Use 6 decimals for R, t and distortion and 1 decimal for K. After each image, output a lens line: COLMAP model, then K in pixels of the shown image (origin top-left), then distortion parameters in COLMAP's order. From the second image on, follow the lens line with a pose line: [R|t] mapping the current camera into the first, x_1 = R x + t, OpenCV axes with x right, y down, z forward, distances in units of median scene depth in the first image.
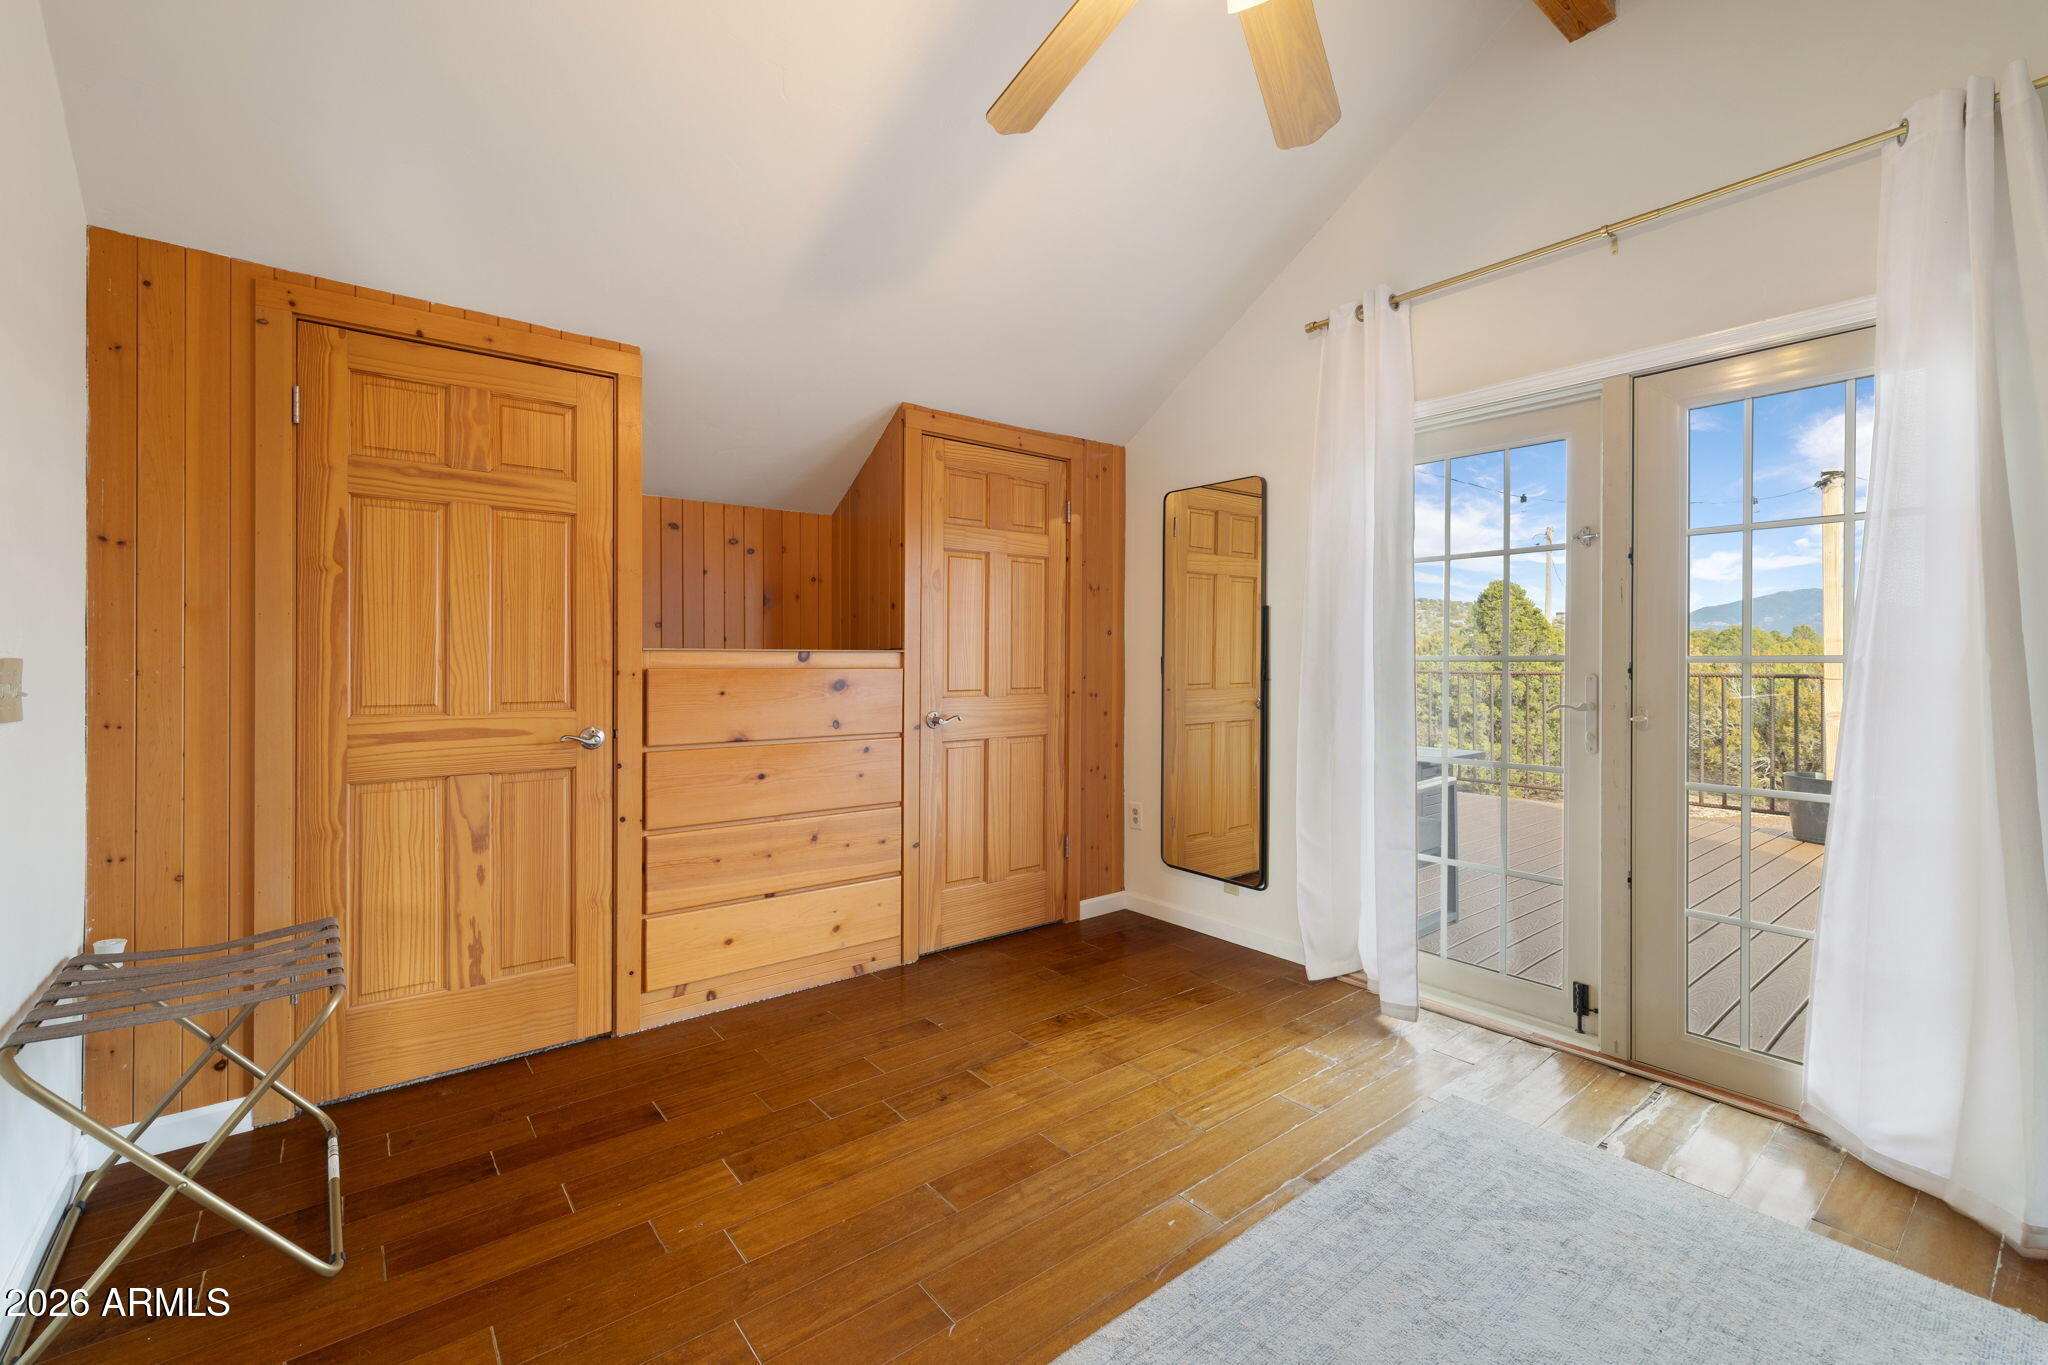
lens RADIAL K [[886.4, 0, 1010.5], [0, 886.4, 669.1], [0, 0, 1]] dist [0.000926, 0.000118]
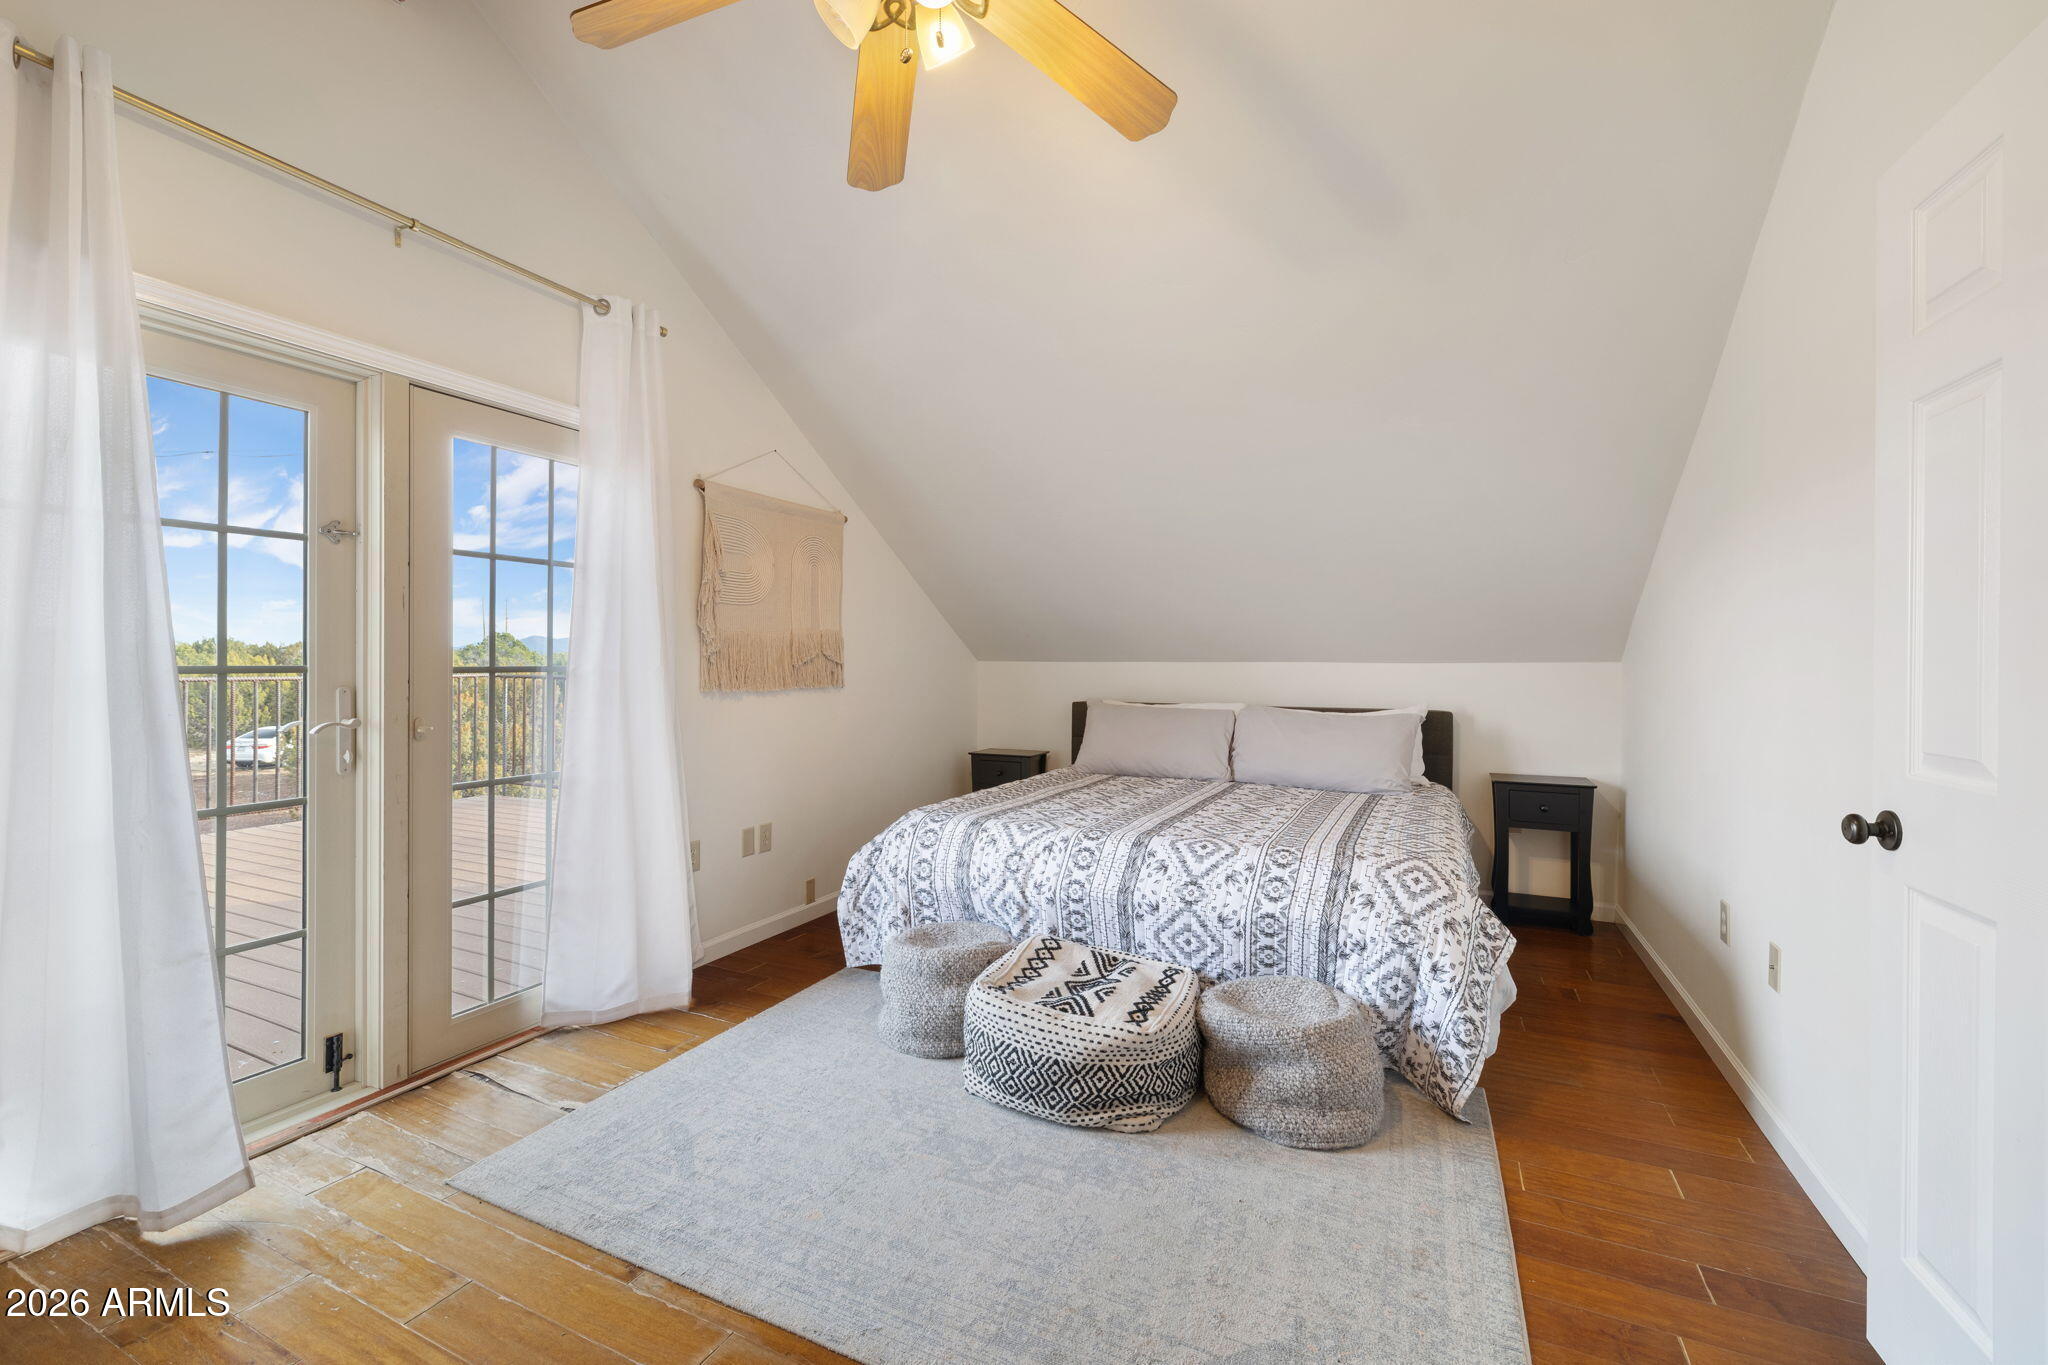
lens RADIAL K [[886.4, 0, 1010.1], [0, 886.4, 666.8], [0, 0, 1]] dist [0.000926, 0.000118]
pose [[-0.457812, -0.010219, 0.888990, -0.536664], [0.004156, 0.999898, 0.013635, -0.027450], [-0.889039, 0.009937, -0.457723, 0.956143]]
